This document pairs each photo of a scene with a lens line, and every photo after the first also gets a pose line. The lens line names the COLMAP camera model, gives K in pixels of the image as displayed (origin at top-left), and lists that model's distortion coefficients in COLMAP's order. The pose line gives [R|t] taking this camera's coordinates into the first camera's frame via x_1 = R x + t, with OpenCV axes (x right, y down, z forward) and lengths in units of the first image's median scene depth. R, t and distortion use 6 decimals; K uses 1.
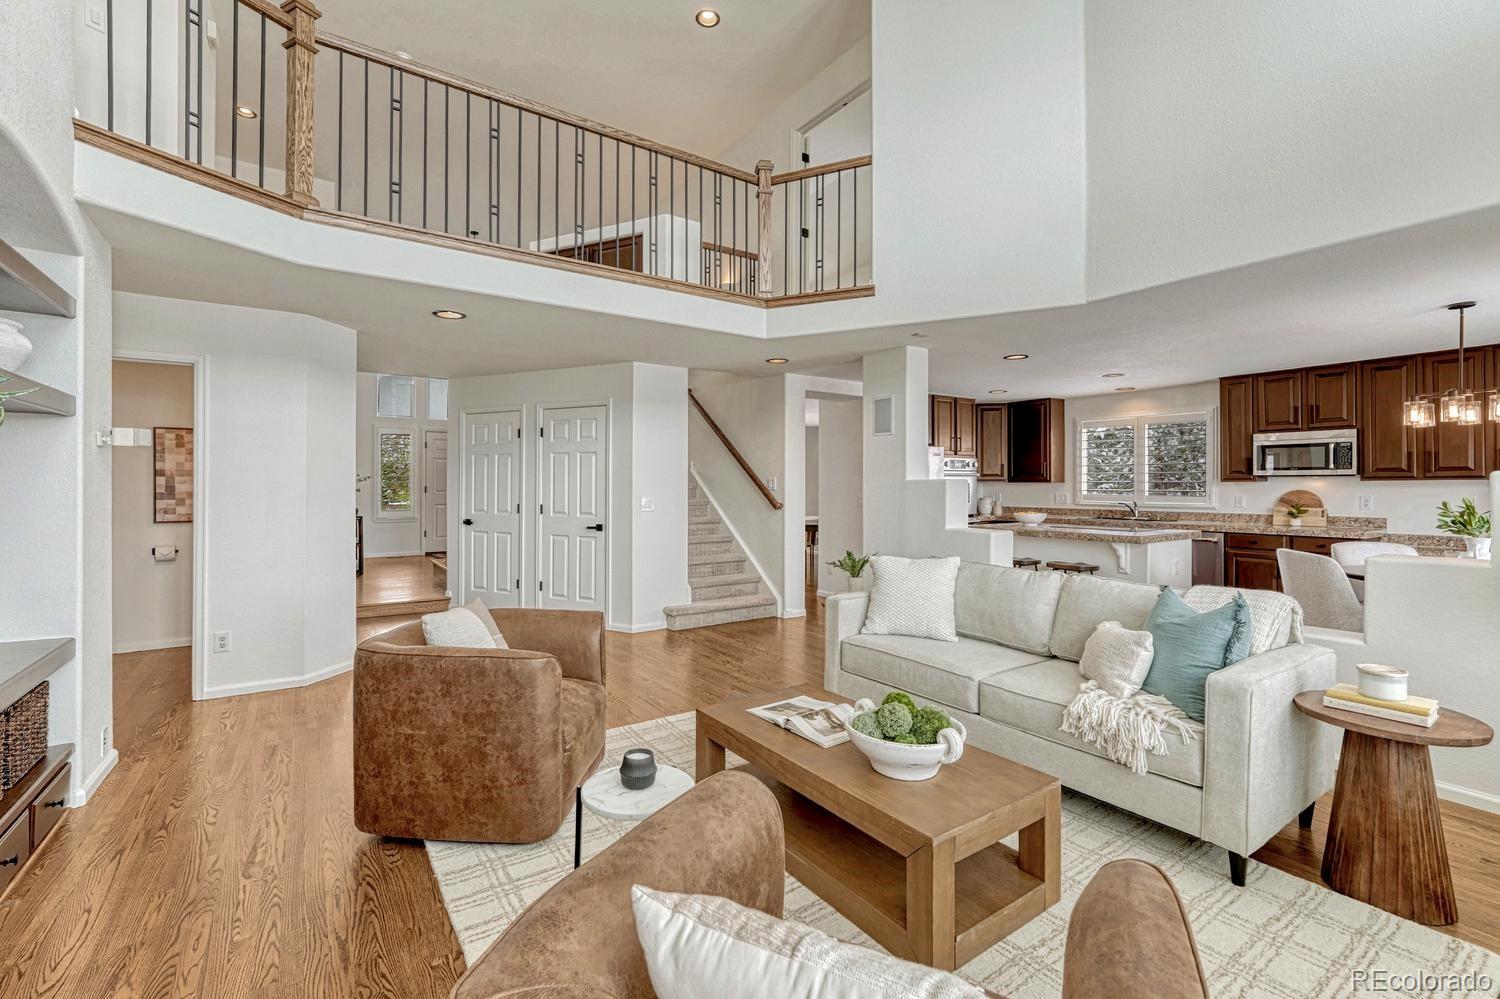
lens RADIAL K [[632.7, 0, 737.7], [0, 632.7, 492.1], [0, 0, 1]] dist [-0.012644, -0.001128]
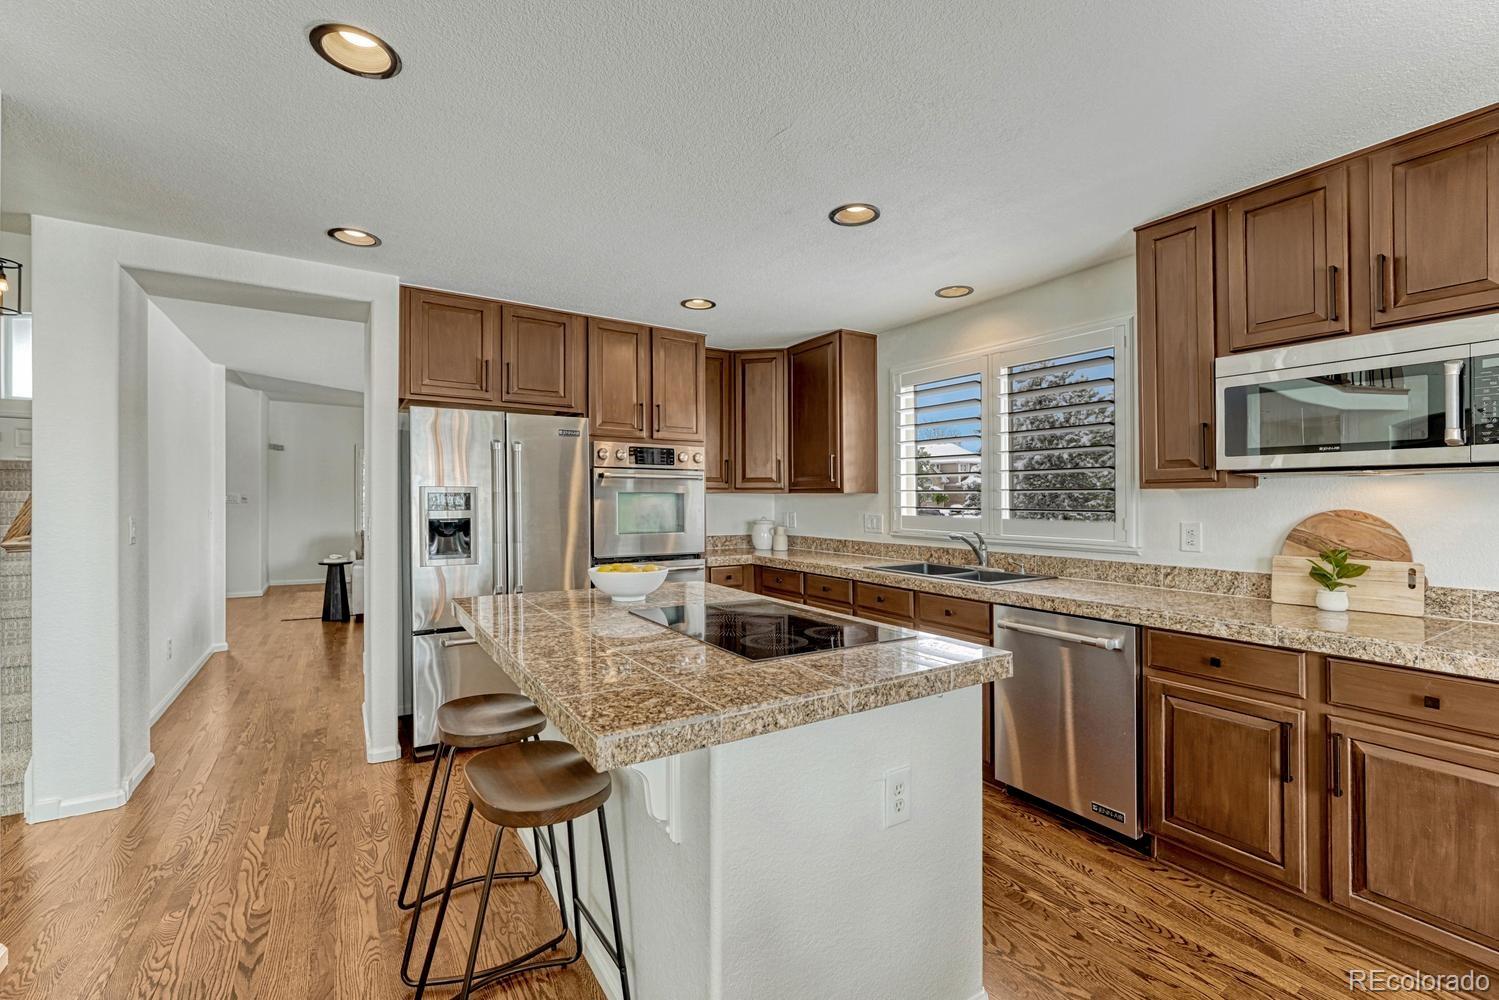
lens RADIAL K [[632.3, 0, 746.3], [0, 632.3, 498.1], [0, 0, 1]] dist [-0.012644, -0.001128]
pose [[0.999983, 0.003596, -0.004654, 0.541225], [-0.003664, 0.999885, -0.014729, -0.003907], [0.004600, 0.014746, 0.999881, 0.622387]]
